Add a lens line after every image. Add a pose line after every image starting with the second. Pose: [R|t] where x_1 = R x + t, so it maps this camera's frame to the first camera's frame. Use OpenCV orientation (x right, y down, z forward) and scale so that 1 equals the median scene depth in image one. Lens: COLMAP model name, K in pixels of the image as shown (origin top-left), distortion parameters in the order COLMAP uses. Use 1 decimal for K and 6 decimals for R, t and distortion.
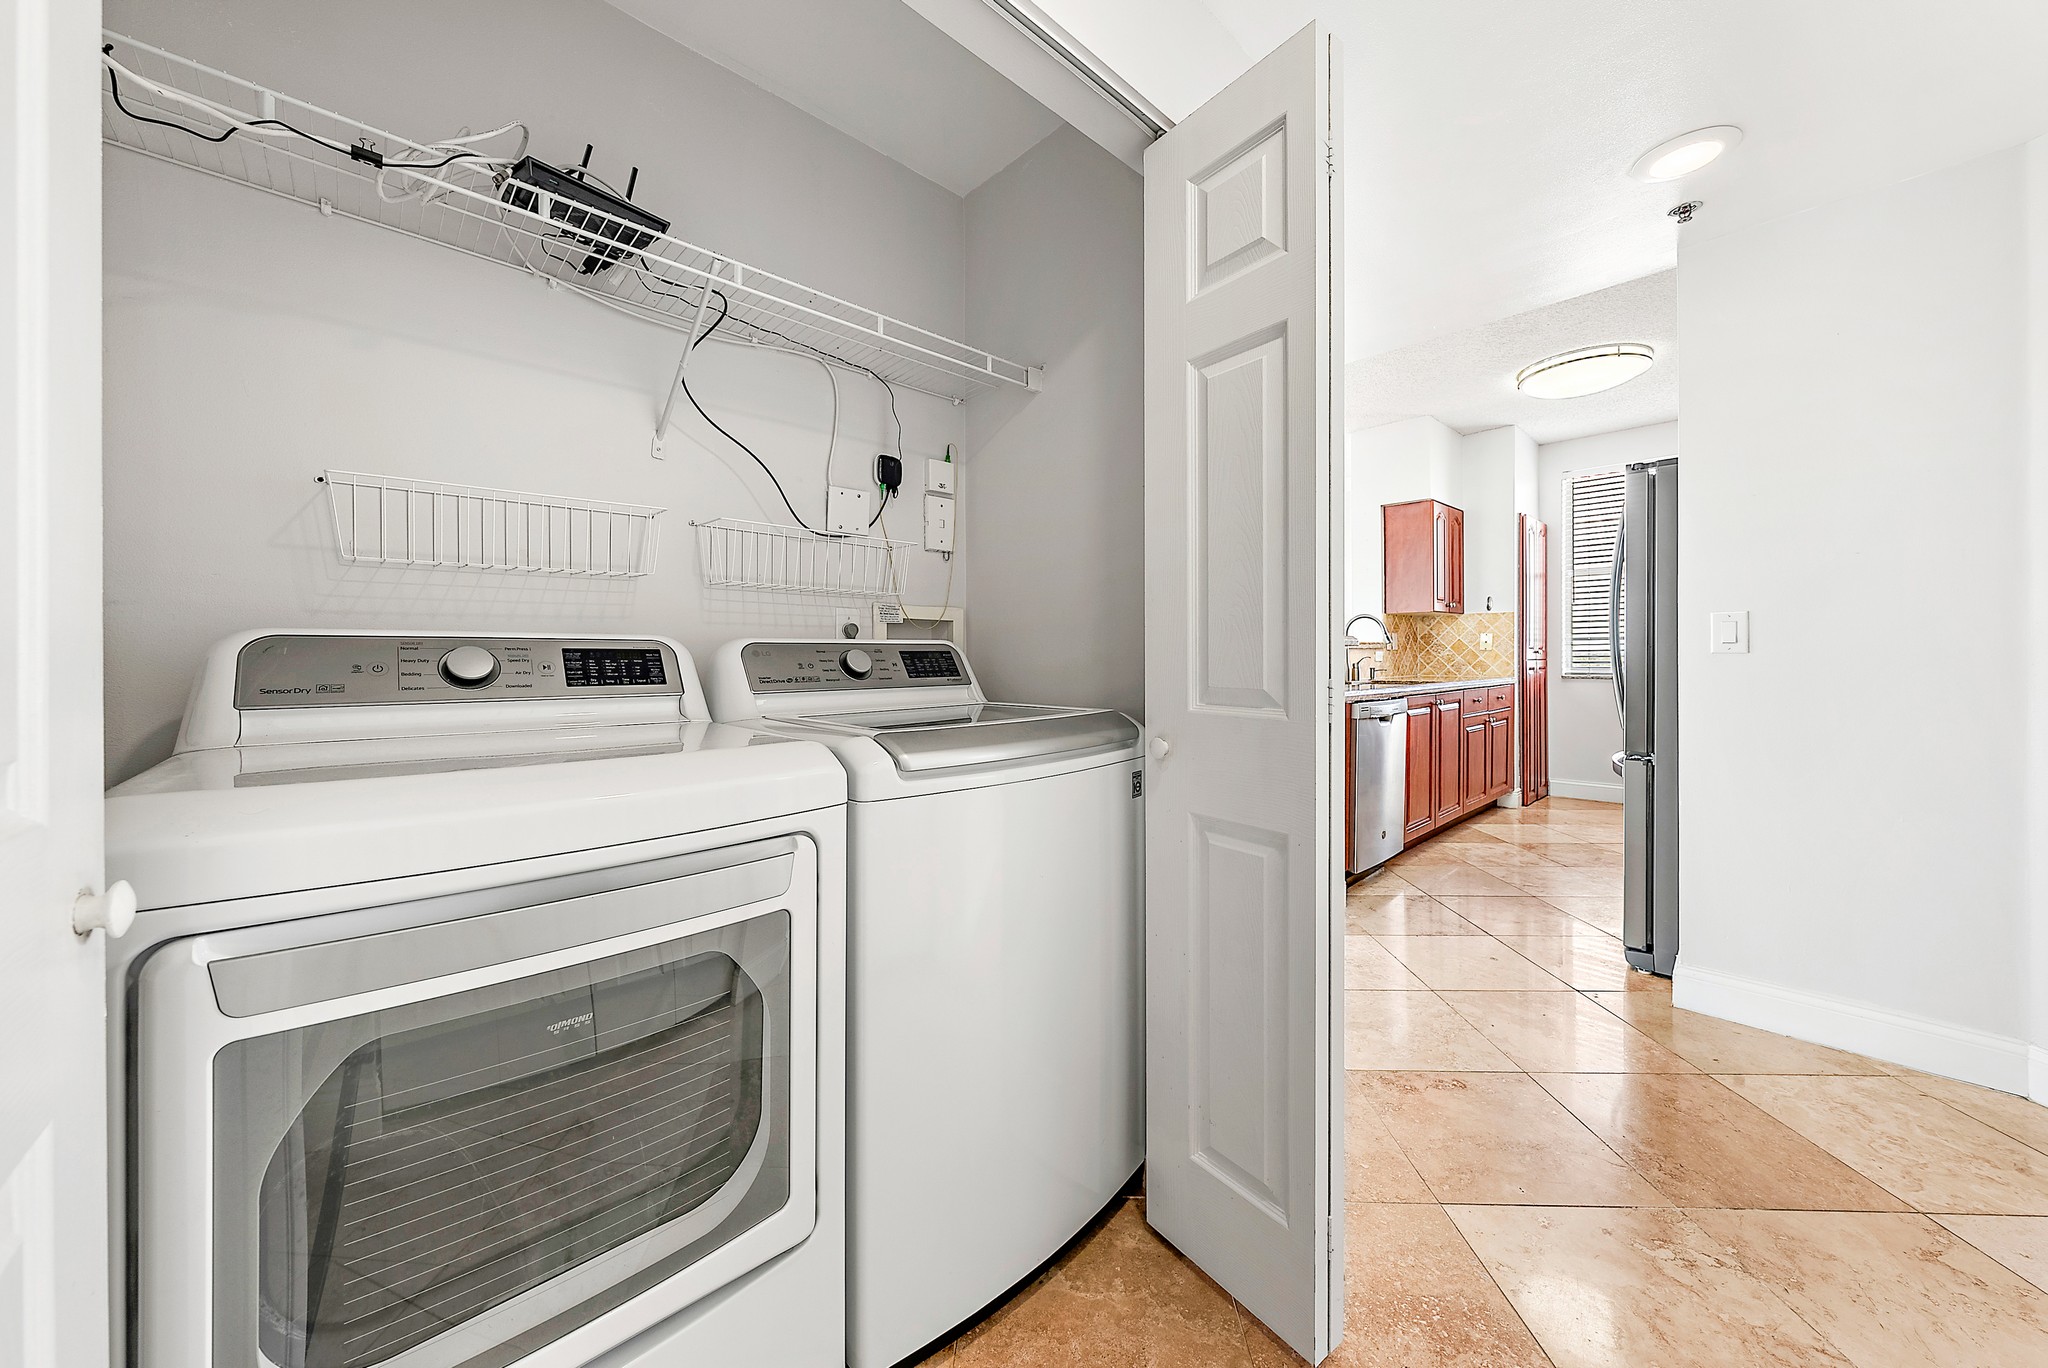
lens RADIAL K [[743.5, 0, 1027.6], [0, 743.5, 672.1], [0, 0, 1]] dist [0.000990, 0.000070]
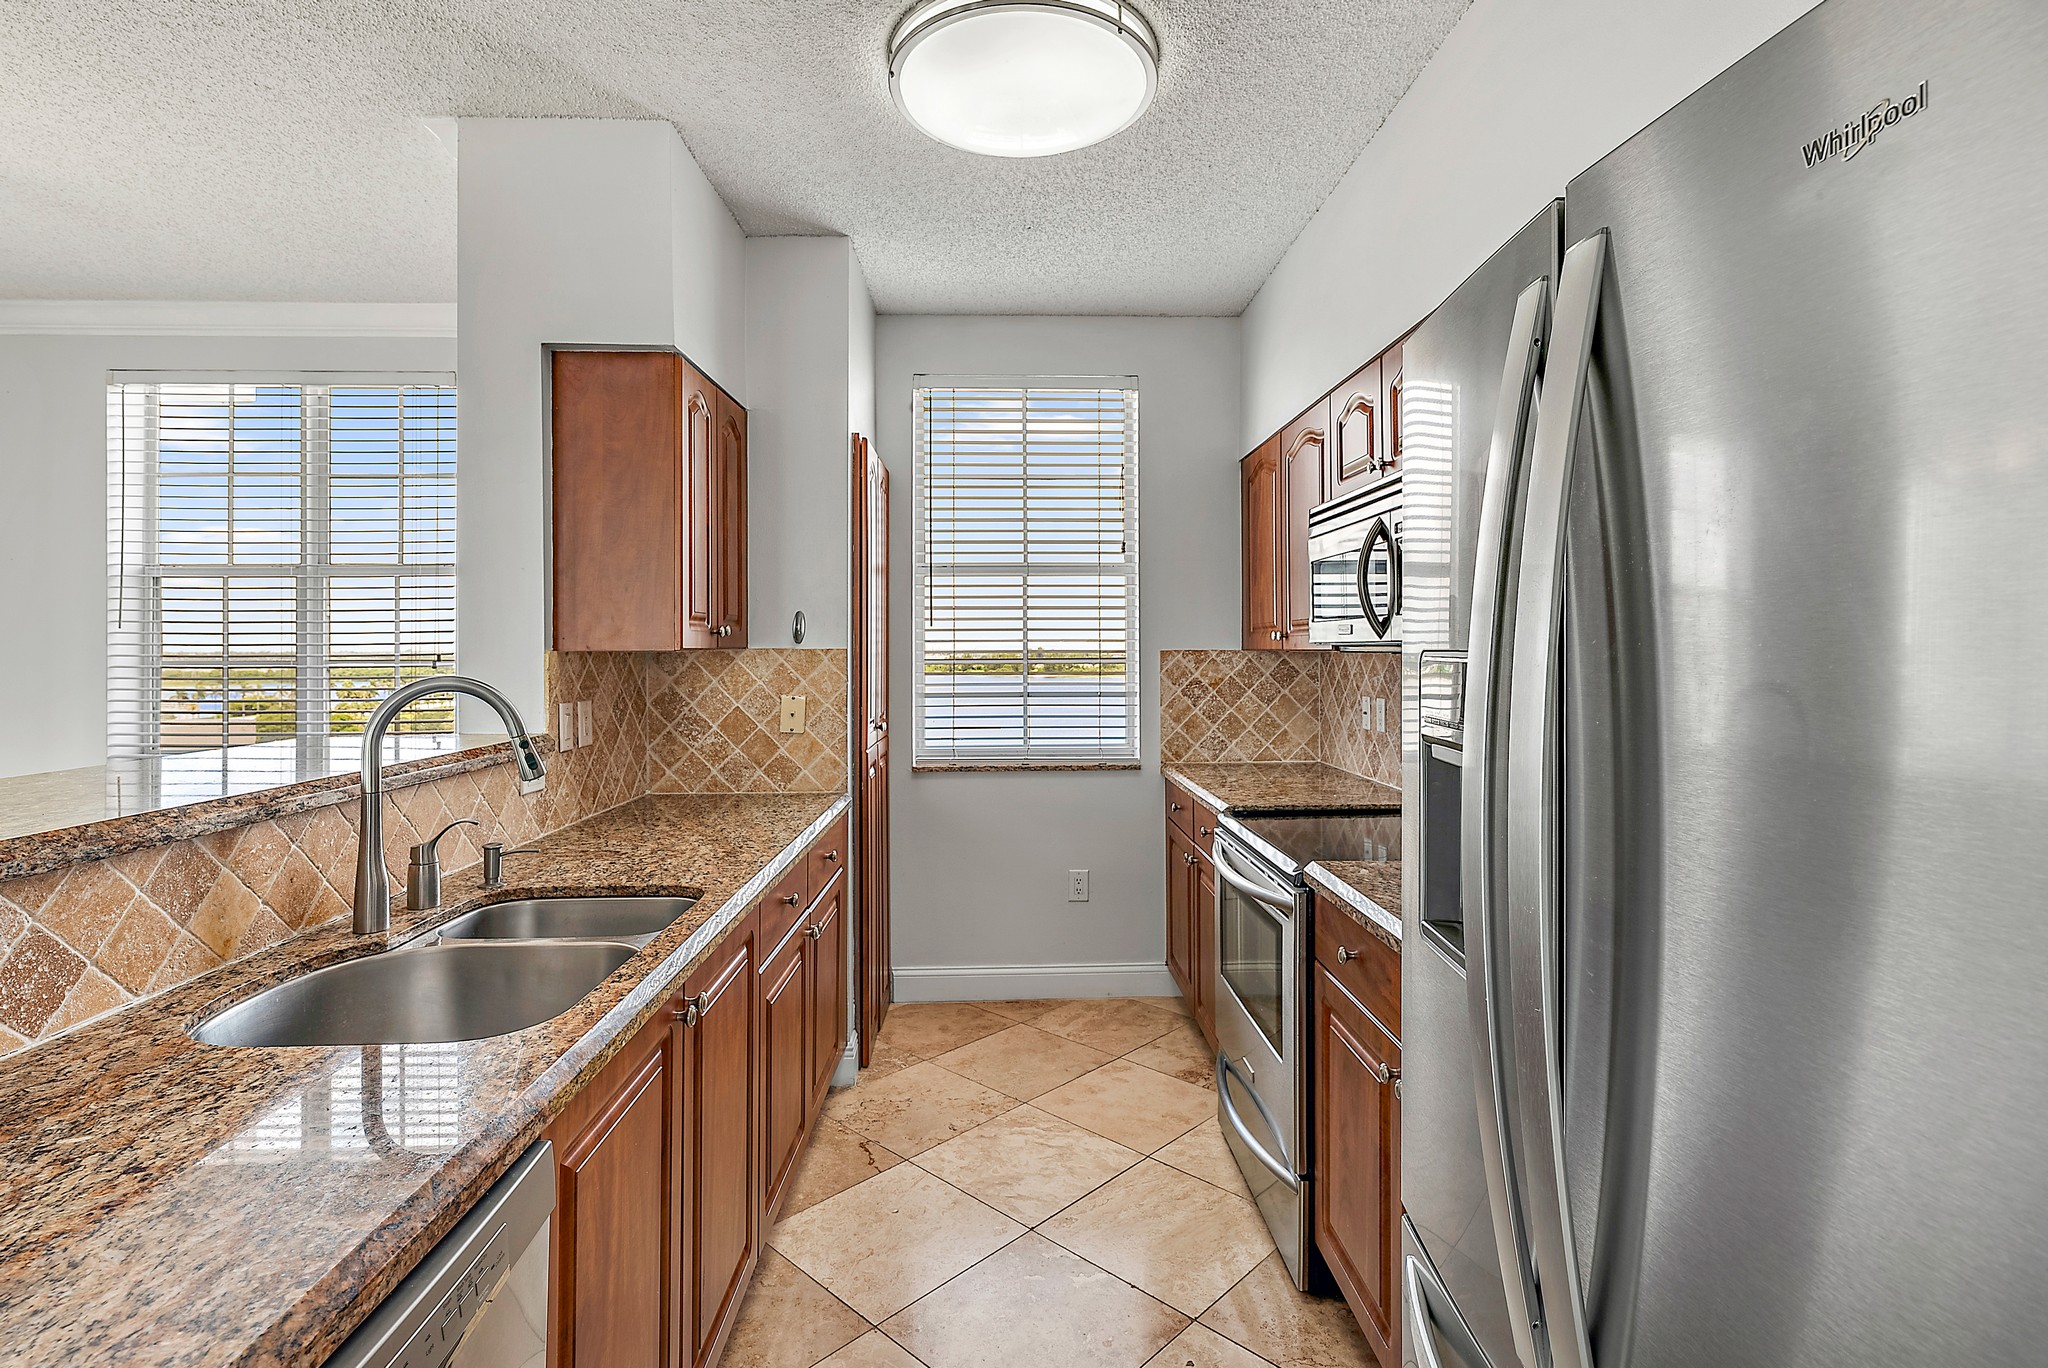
lens RADIAL K [[963.2, 0, 1022.0], [0, 963.2, 648.0], [0, 0, 1]] dist [0.000010, 0.000002]
pose [[0.670310, 0.004875, 0.742065, 0.283112], [0.000886, 0.999972, -0.007369, -0.075300], [-0.742080, 0.005597, 0.670288, 0.515253]]
